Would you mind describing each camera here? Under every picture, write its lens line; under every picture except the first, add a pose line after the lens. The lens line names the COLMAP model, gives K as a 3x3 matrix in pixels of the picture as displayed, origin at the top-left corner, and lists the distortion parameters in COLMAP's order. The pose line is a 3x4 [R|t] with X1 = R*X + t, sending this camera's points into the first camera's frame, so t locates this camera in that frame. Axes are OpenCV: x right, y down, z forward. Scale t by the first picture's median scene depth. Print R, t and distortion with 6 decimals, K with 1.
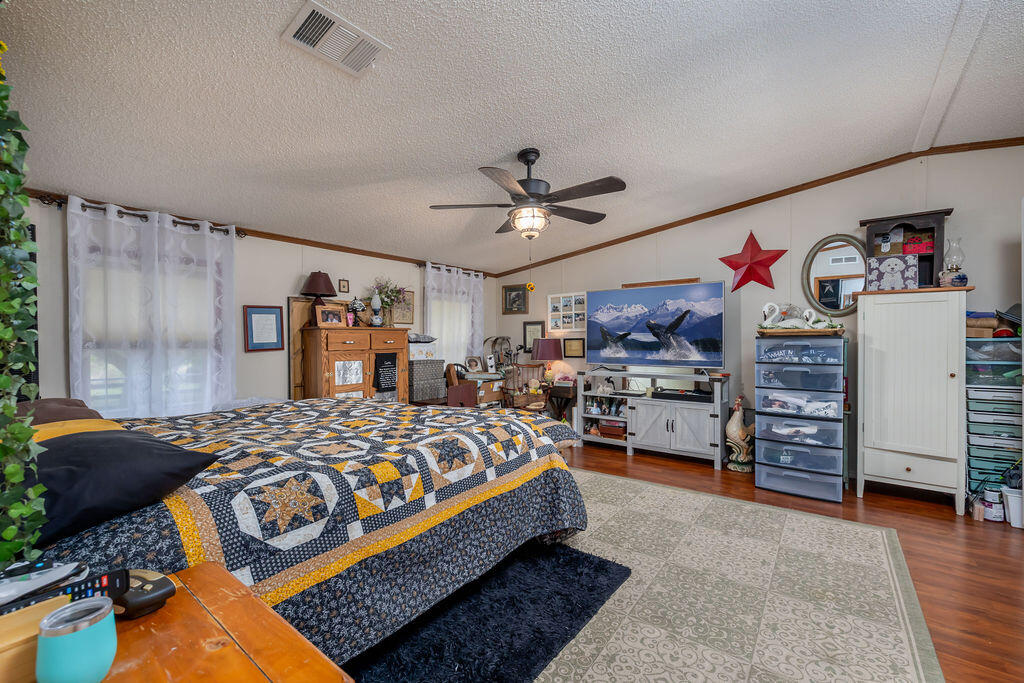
lens RADIAL K [[431.1, 0, 516.4], [0, 431.1, 343.1], [0, 0, 1]] dist [-0.000791, -0.000266]
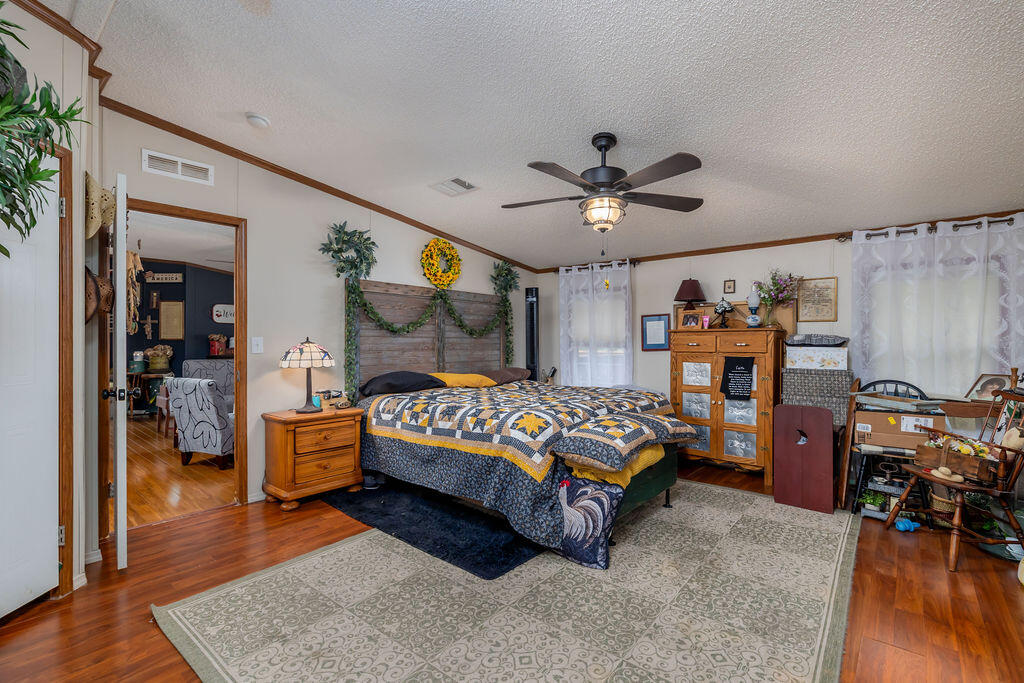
lens RADIAL K [[467.7, 0, 512.0], [0, 467.7, 341.5], [0, 0, 1]] dist [-0.004090, -0.000249]
pose [[-0.053997, 0.002919, -0.998537, 1.028938], [-0.010155, 0.999942, 0.003472, -0.011367], [0.998489, 0.010328, -0.053964, 0.861088]]
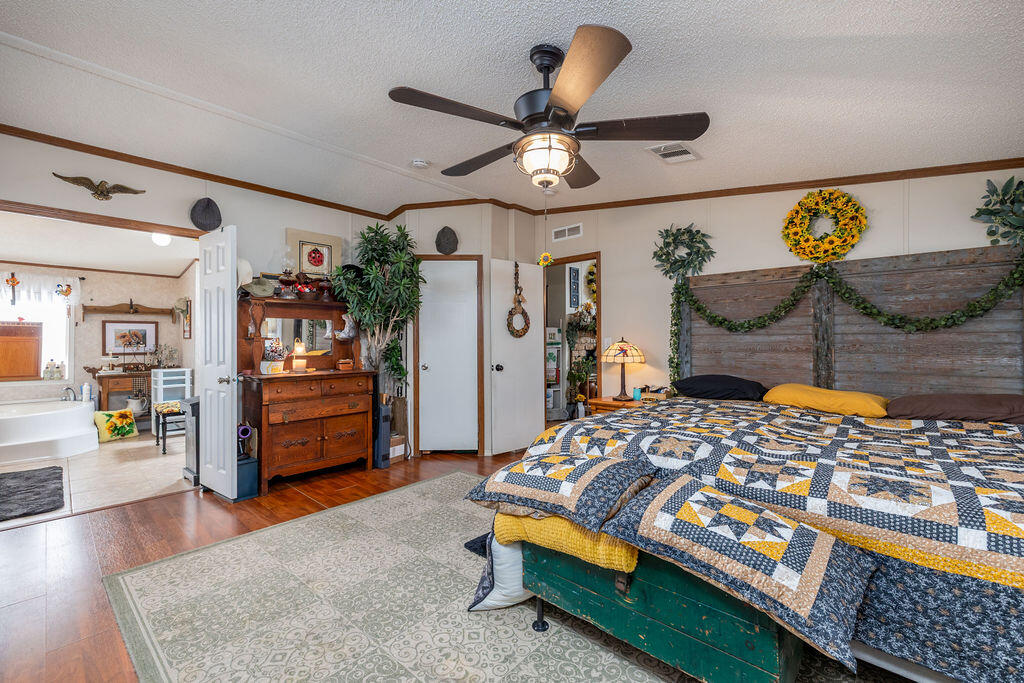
lens RADIAL K [[426.2, 0, 509.1], [0, 426.2, 340.1], [0, 0, 1]] dist [0.002017, 0.000262]
pose [[-0.995323, 0.008003, 0.096276, 0.026845], [0.008502, 0.999952, 0.004781, -0.013893], [-0.096233, 0.005578, -0.995343, 1.645544]]
